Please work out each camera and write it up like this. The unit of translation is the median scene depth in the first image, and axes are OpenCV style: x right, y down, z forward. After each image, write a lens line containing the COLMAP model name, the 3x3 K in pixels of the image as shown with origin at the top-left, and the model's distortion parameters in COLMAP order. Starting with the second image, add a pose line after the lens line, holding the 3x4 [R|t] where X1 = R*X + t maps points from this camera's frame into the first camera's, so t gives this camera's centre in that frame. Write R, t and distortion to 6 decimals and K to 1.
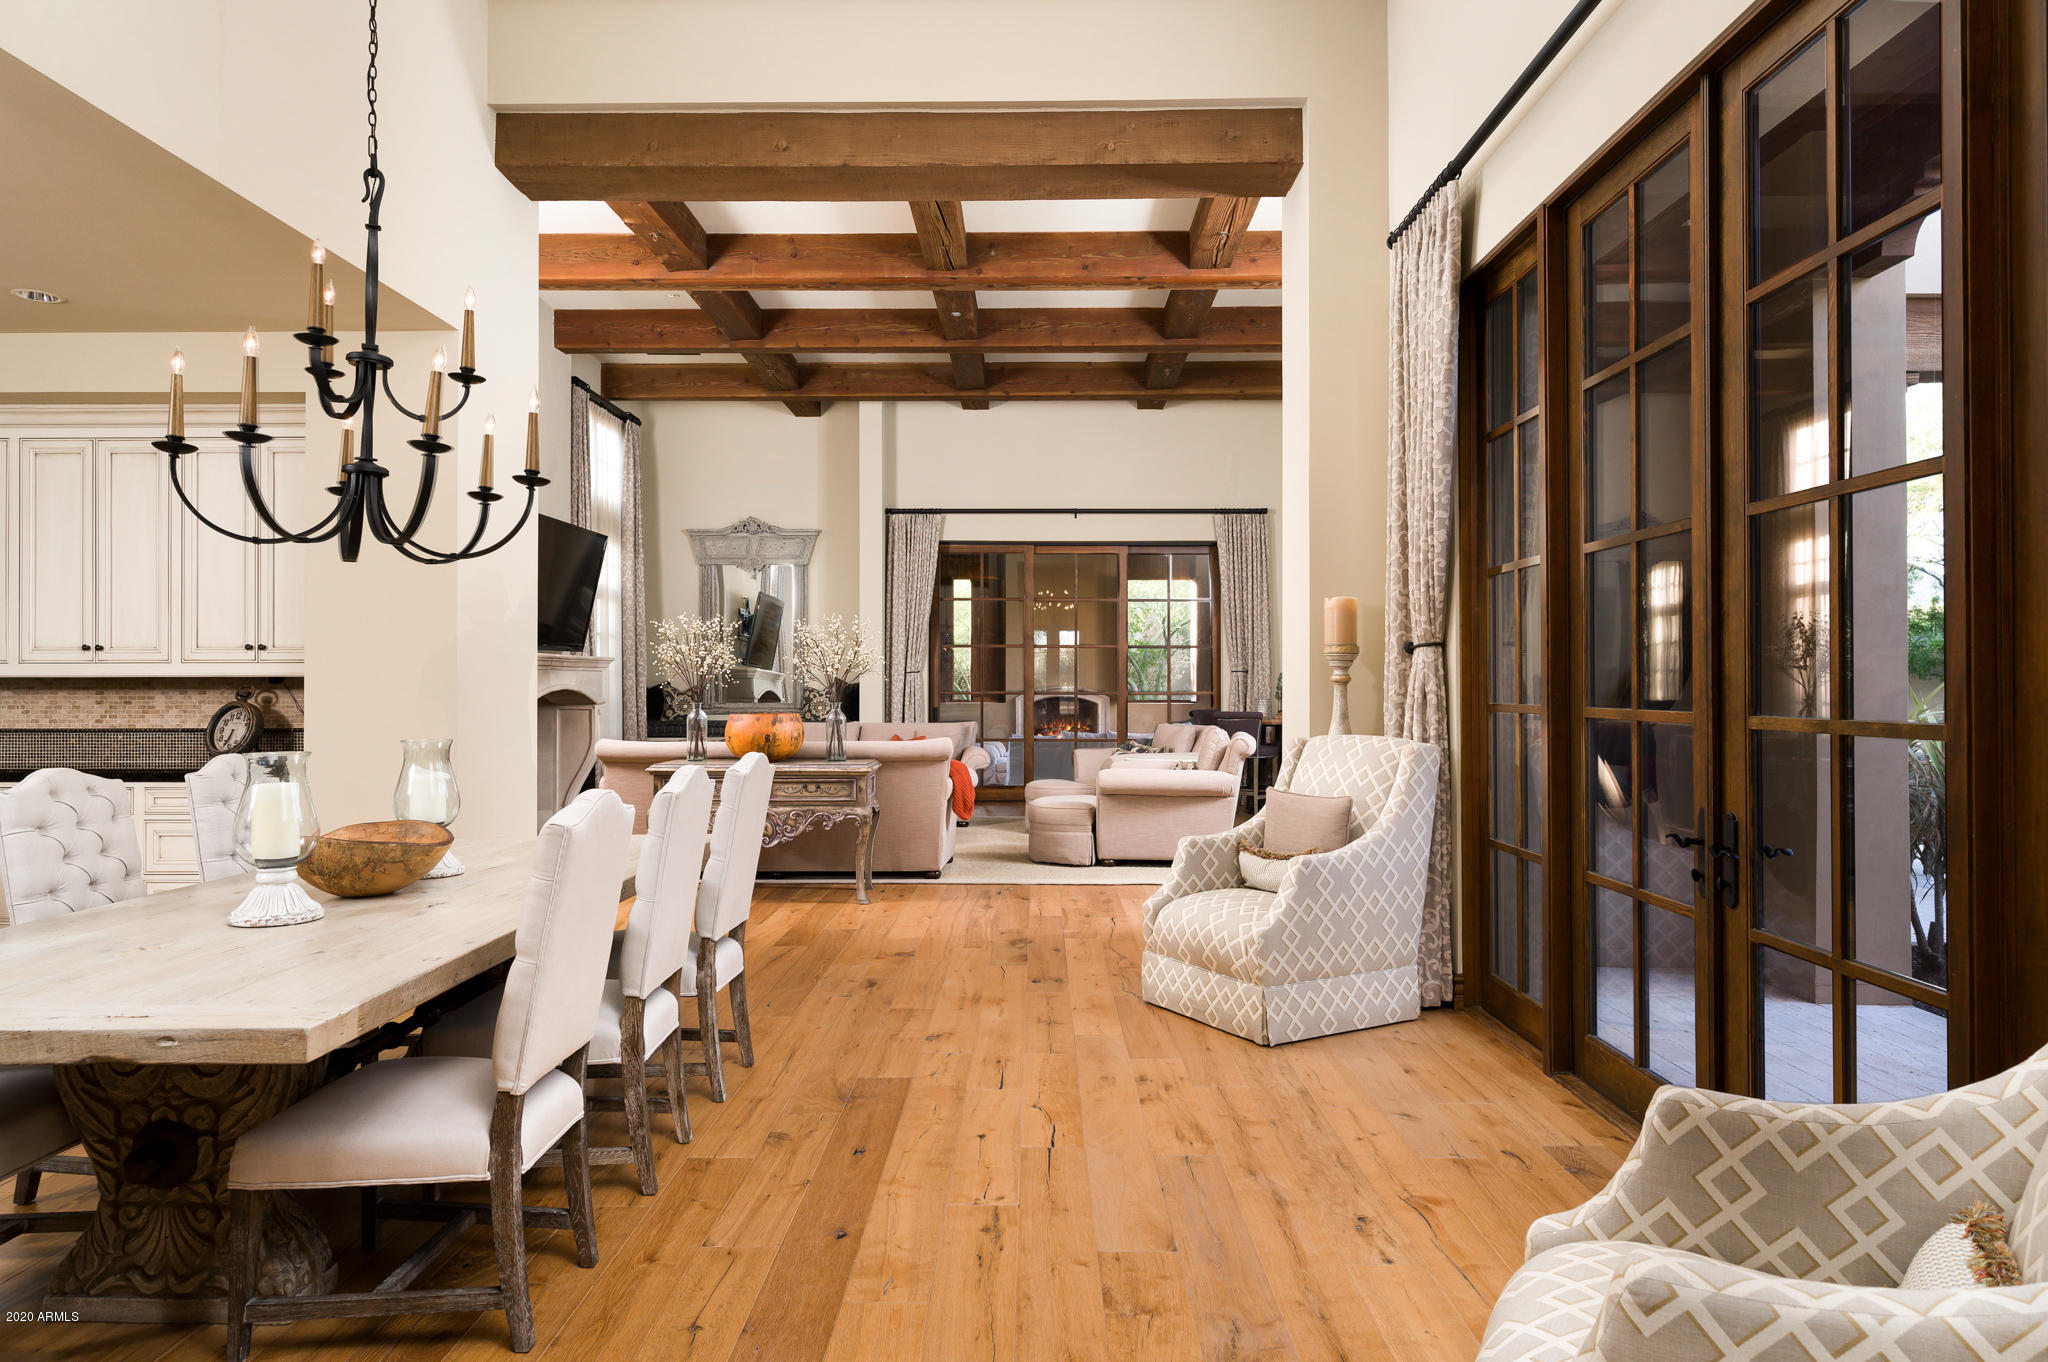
lens RADIAL K [[1229.3, 0, 1024.0], [0, 1229.3, 681.0], [0, 0, 1]] dist [-0.000673, -0.000087]
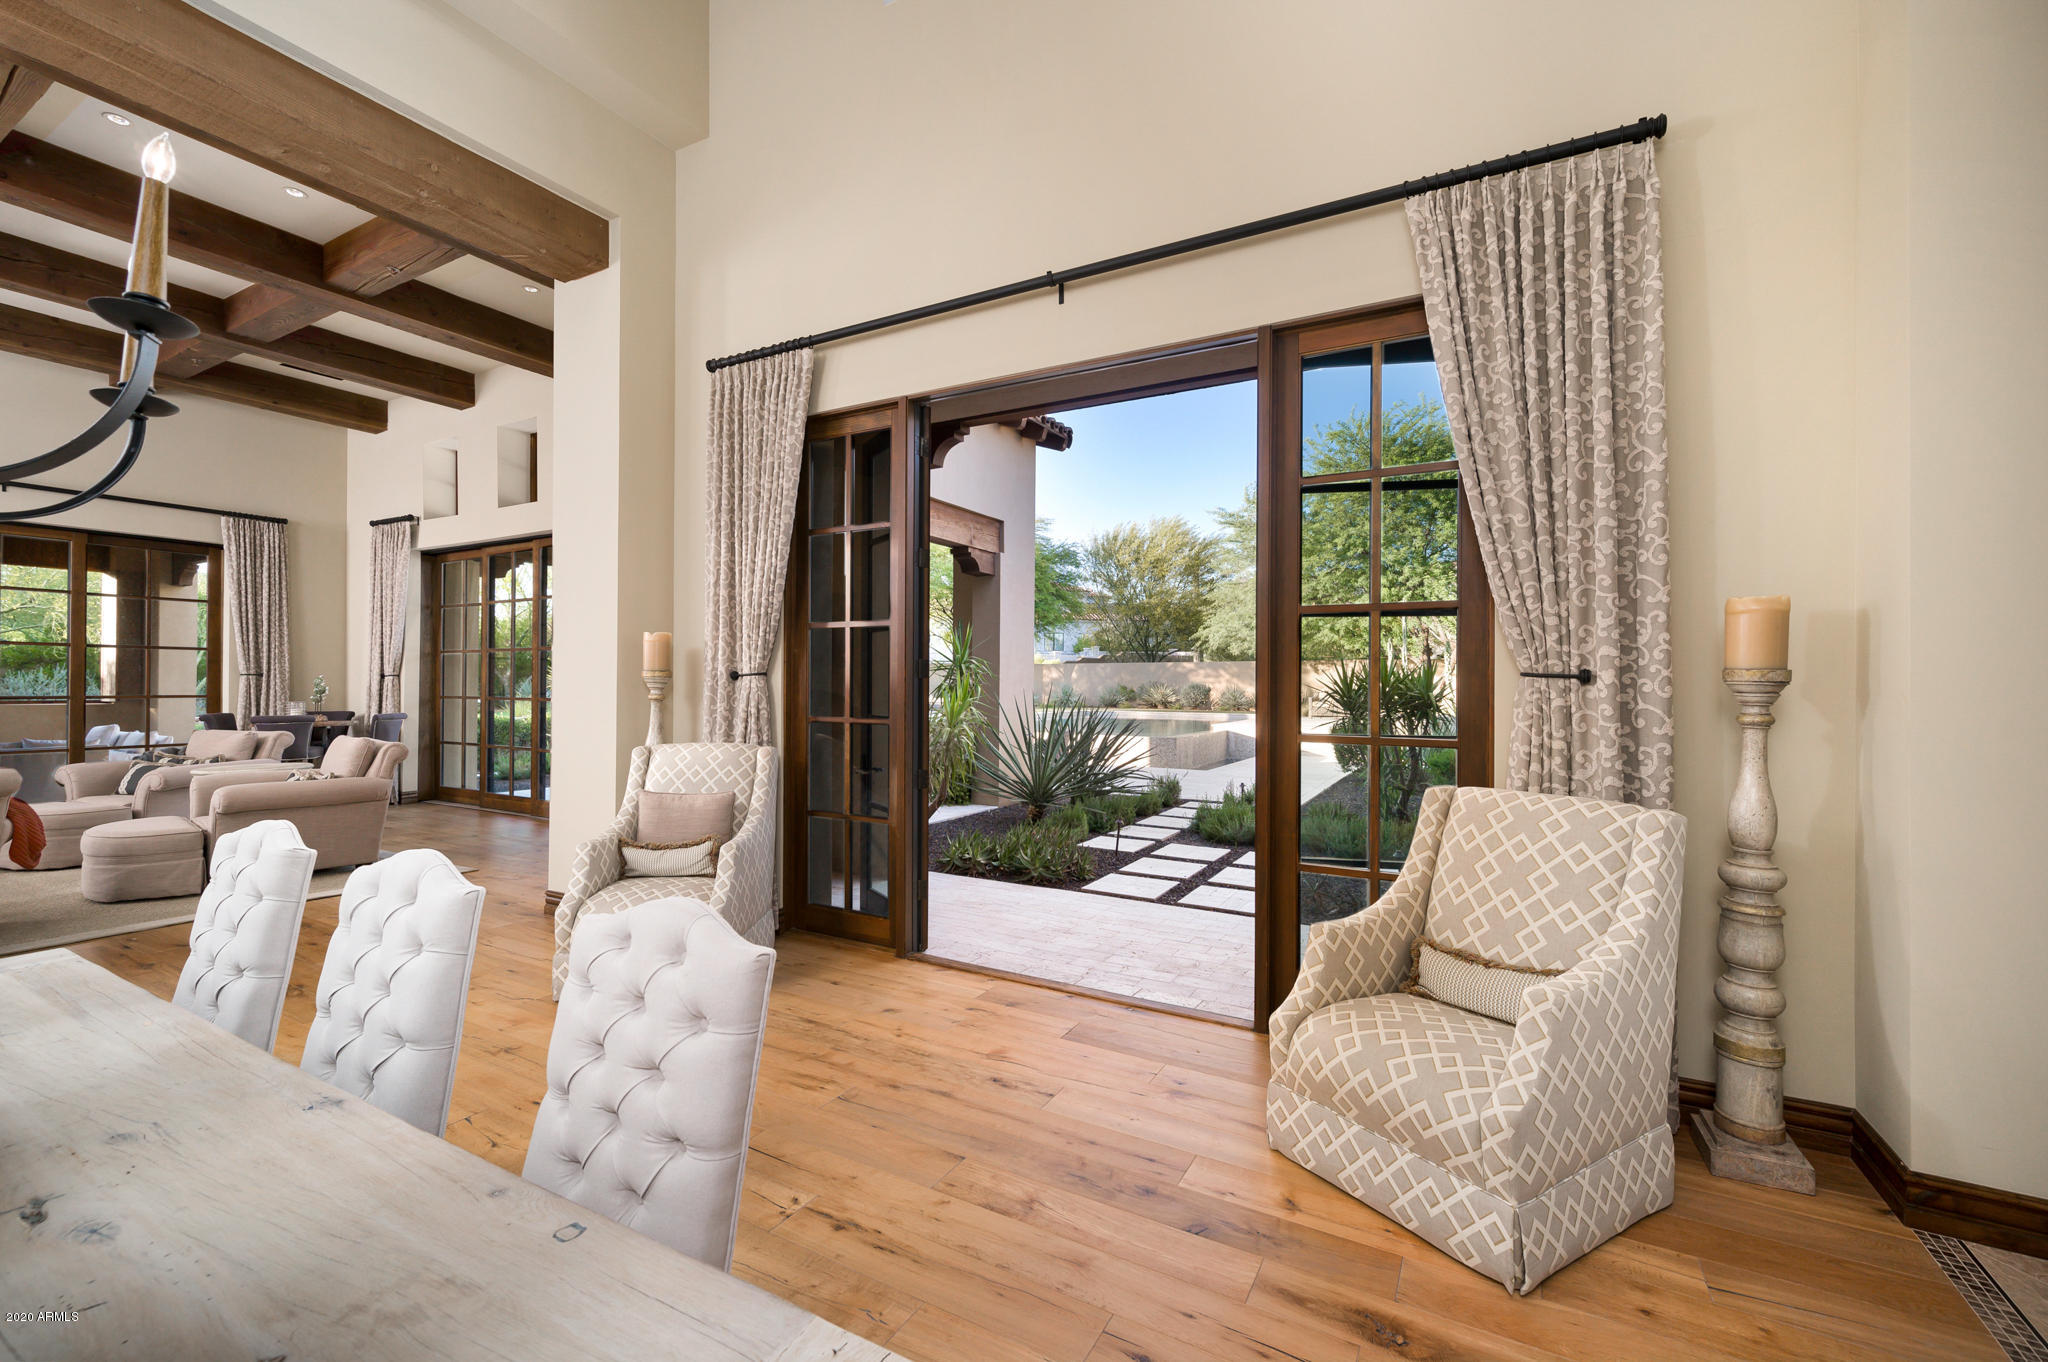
lens RADIAL K [[850.7, 0, 1024.0], [0, 850.7, 681.0], [0, 0, 1]] dist [-0.001015, -0.000244]
pose [[0.479357, 0.006850, 0.877593, -0.362269], [-0.010568, 0.999942, -0.002033, -0.023316], [-0.877557, -0.008300, 0.479401, 0.287825]]
